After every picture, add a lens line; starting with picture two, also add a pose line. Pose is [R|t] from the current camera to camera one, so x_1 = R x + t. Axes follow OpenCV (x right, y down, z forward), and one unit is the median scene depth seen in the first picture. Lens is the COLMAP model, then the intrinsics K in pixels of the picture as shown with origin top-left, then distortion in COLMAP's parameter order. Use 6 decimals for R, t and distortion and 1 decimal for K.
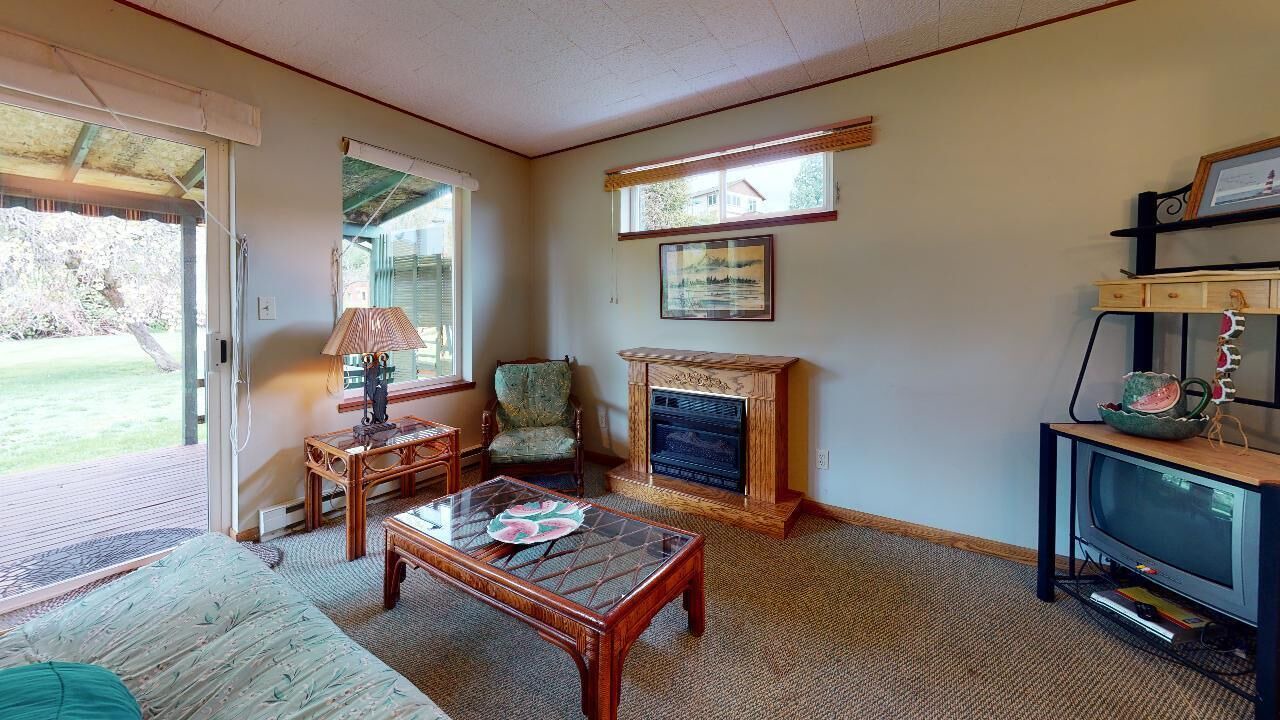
lens RADIAL K [[450.3, 0, 640.0], [0, 450.3, 360.0], [0, 0, 1]] dist [-0.000642, -0.000063]
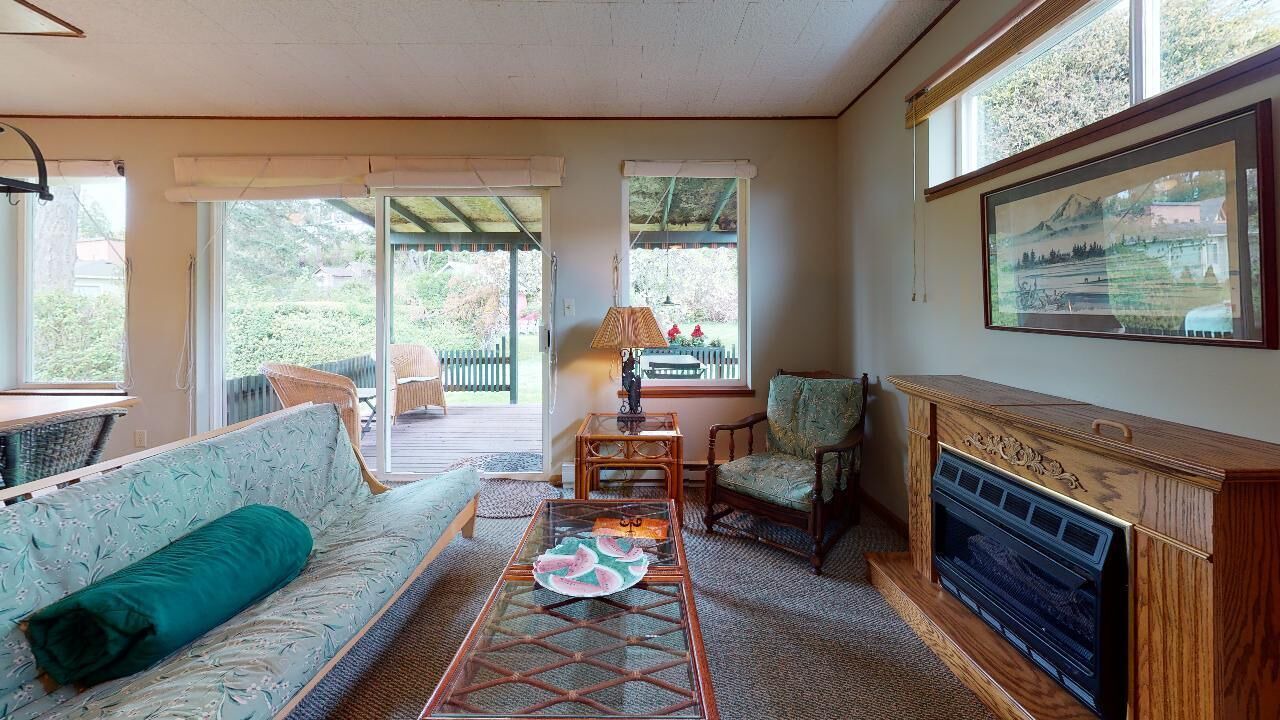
lens RADIAL K [[450.3, 0, 640.0], [0, 450.3, 360.0], [0, 0, 1]] dist [-0.000642, -0.000063]
pose [[0.550755, 0.094020, -0.829355, 0.286907], [-0.088657, 0.994604, 0.053878, -0.046053], [0.829945, 0.043855, 0.556119, 0.345718]]
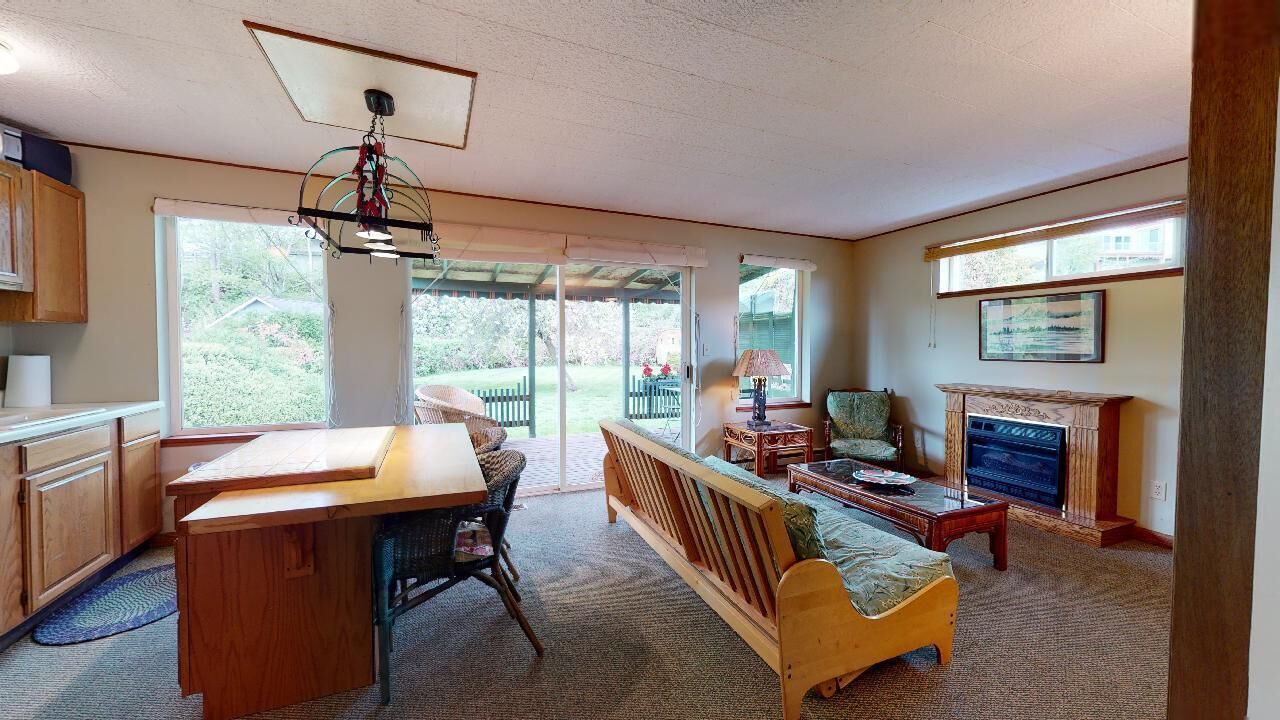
lens RADIAL K [[463.2, 0, 624.2], [0, 463.2, 361.7], [0, 0, 1]] dist [0.000099, -0.000071]
pose [[0.812826, 0.012691, -0.582368, -0.002863], [-0.061813, 0.995997, -0.064569, 0.057361], [0.579217, 0.088481, 0.810357, -0.601598]]
